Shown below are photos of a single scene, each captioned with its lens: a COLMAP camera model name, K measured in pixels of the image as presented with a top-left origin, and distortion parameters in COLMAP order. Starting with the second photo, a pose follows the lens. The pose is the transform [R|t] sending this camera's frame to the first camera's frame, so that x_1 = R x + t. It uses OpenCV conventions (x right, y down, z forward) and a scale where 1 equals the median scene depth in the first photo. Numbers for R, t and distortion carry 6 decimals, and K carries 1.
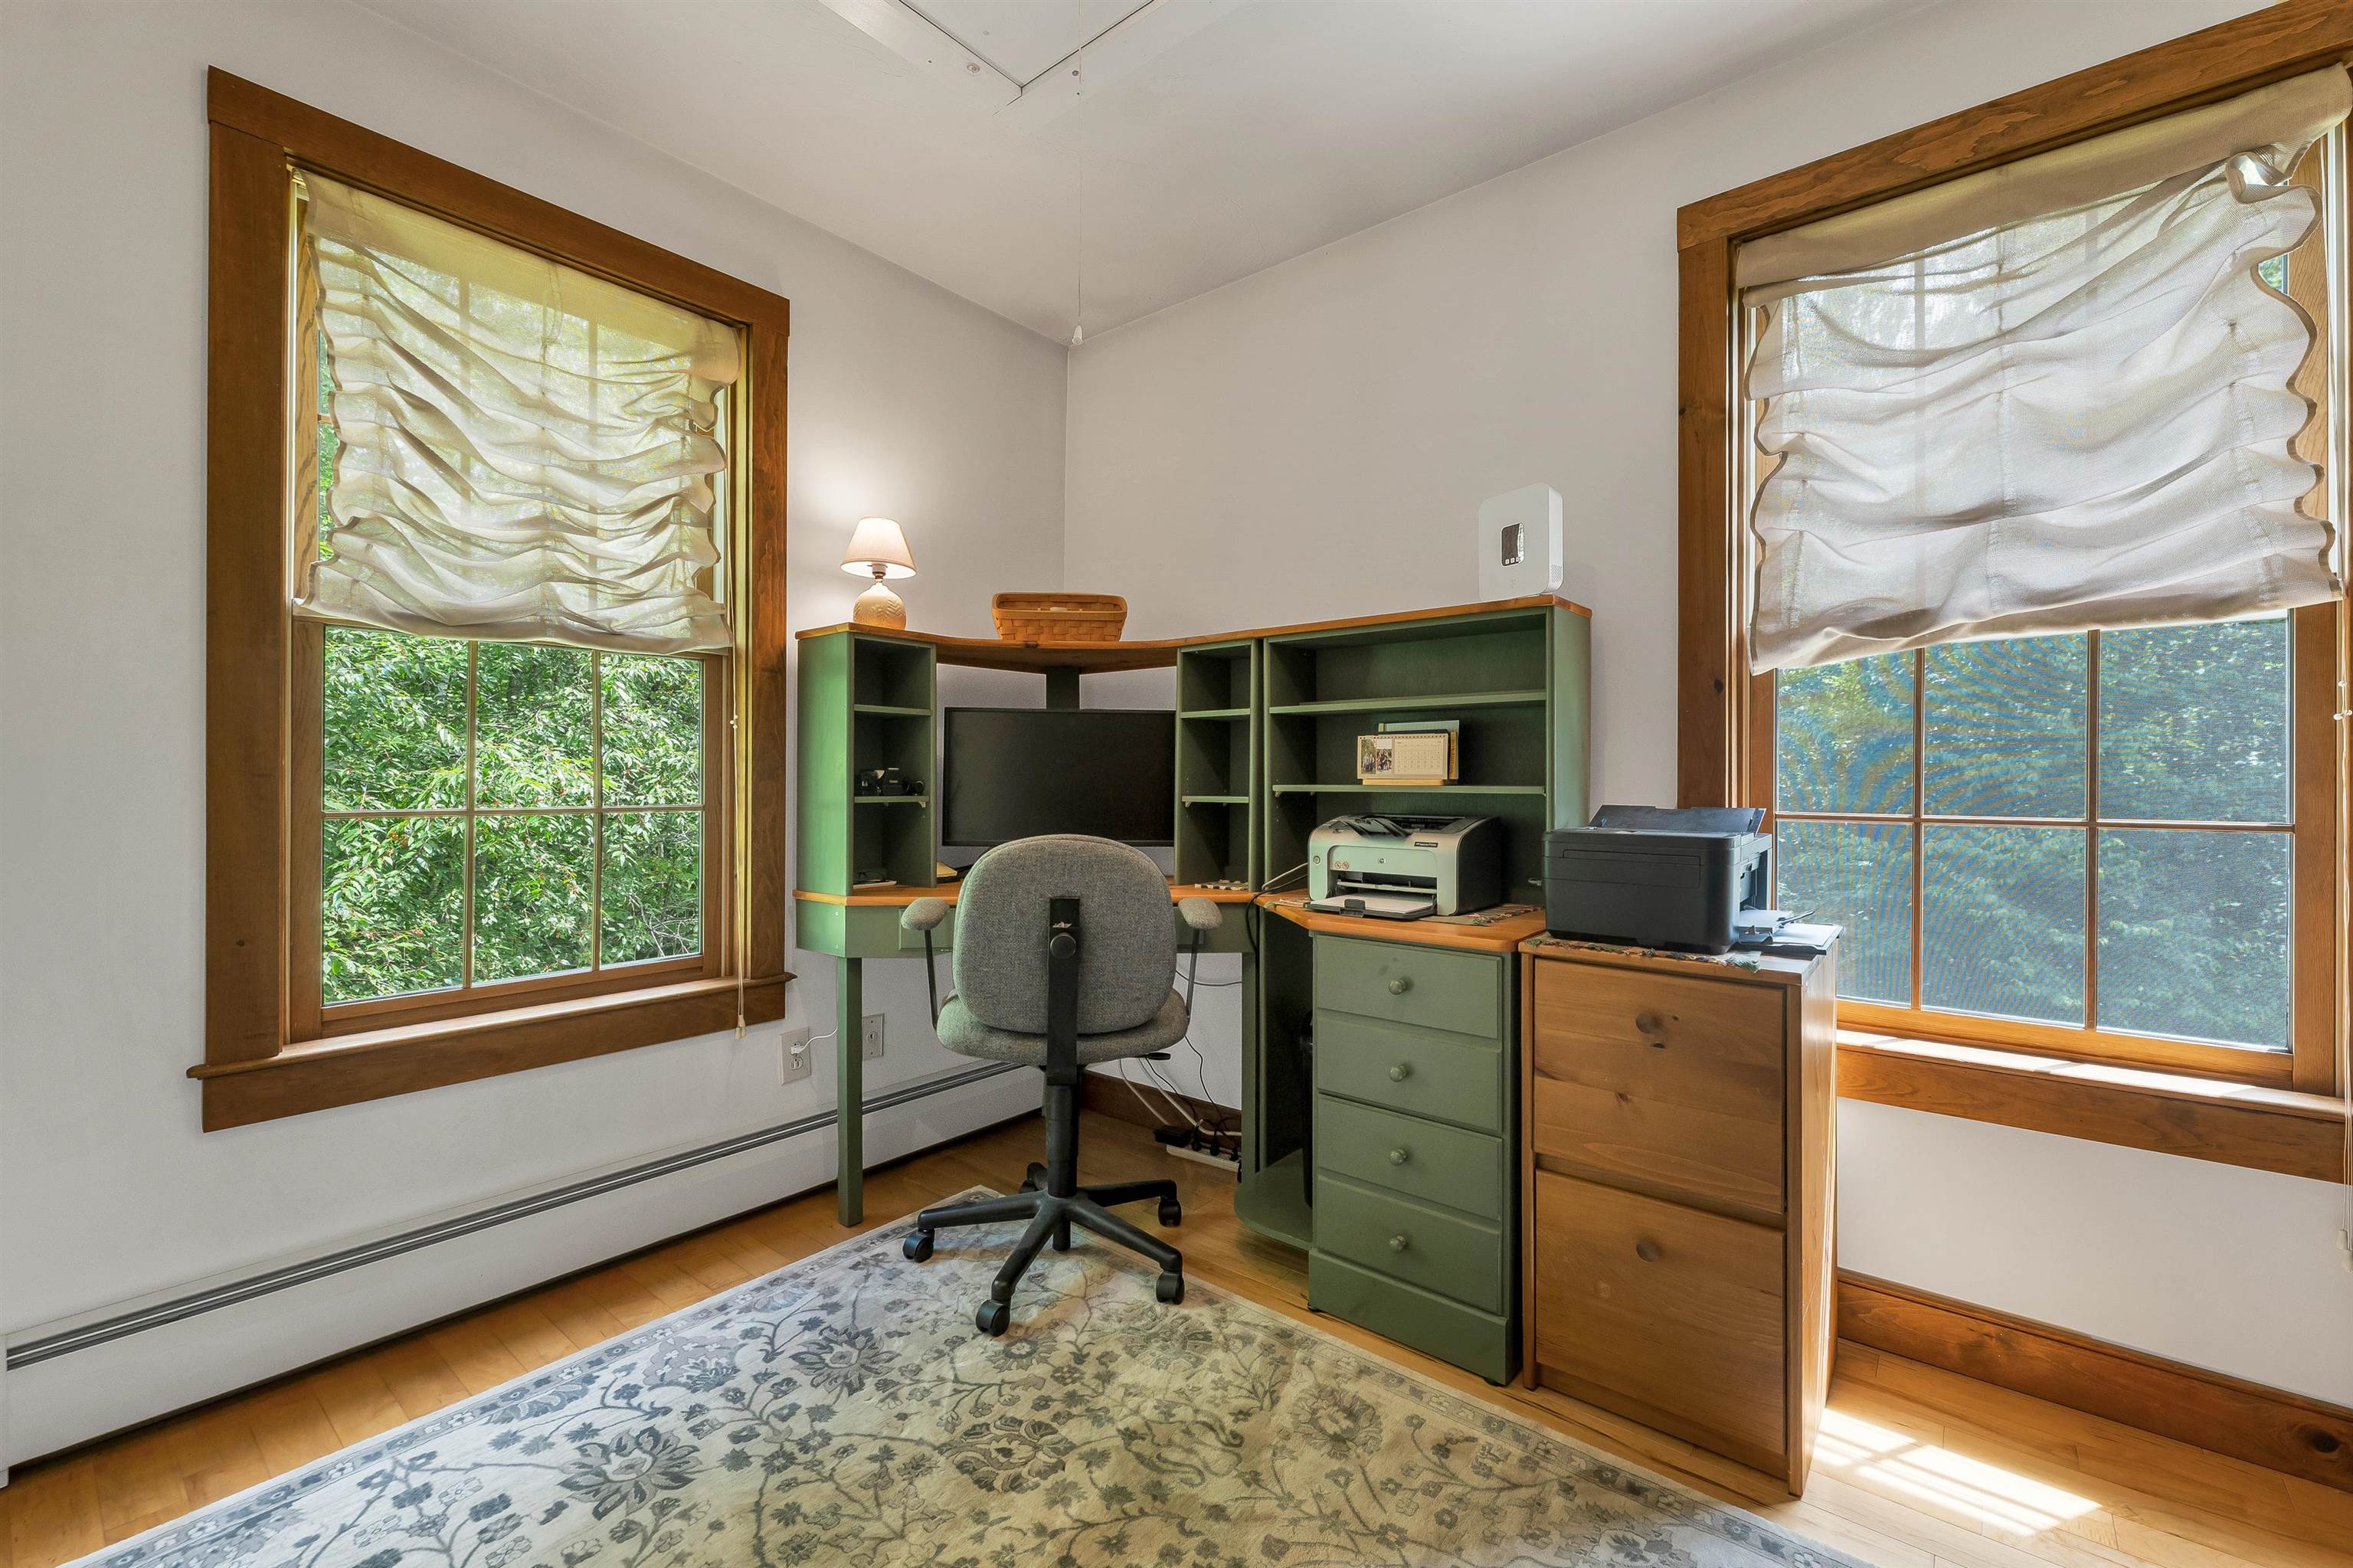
lens RADIAL K [[982.2, 0, 1177.2], [0, 982.2, 787.1], [0, 0, 1]] dist [0.005264, 0.000181]
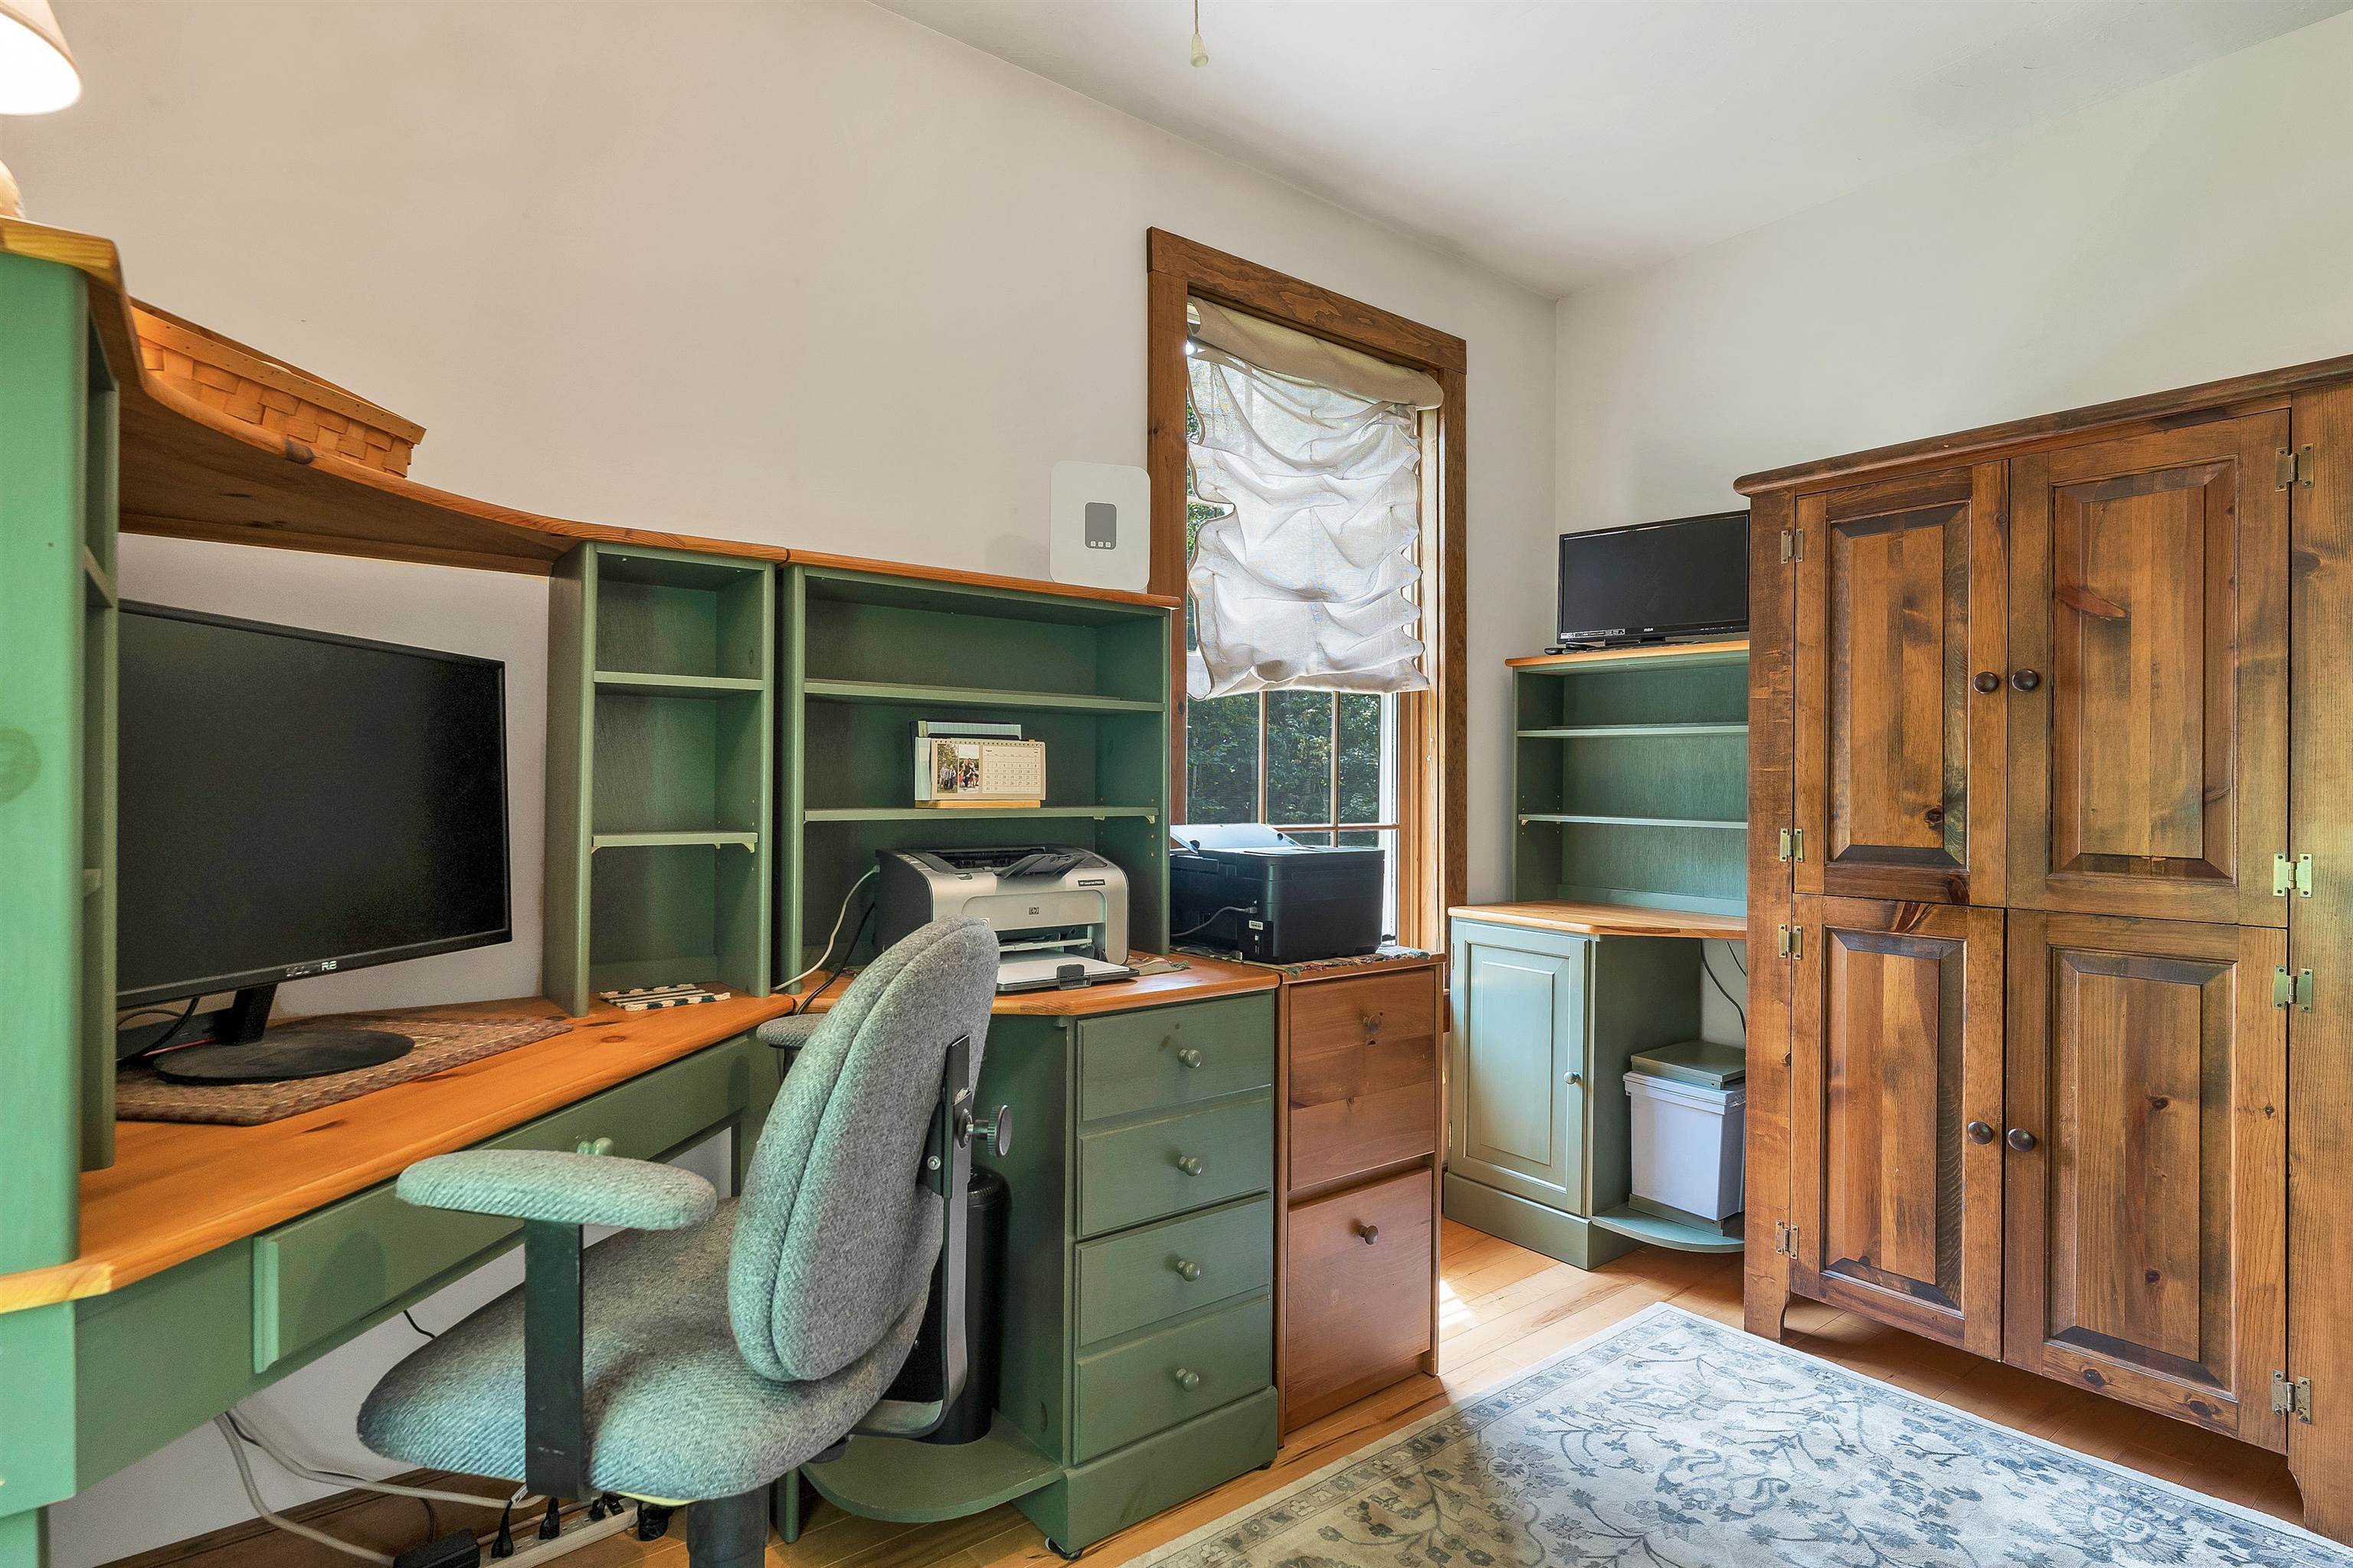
lens RADIAL K [[1202.5, 0, 1178.5], [0, 1202.5, 775.5], [0, 0, 1]] dist [0.019693, 0.000096]
pose [[0.204447, 0.006370, 0.978857, -0.704888], [0.002517, 0.999972, -0.007033, -0.022096], [-0.978874, 0.003902, 0.204426, 0.751531]]
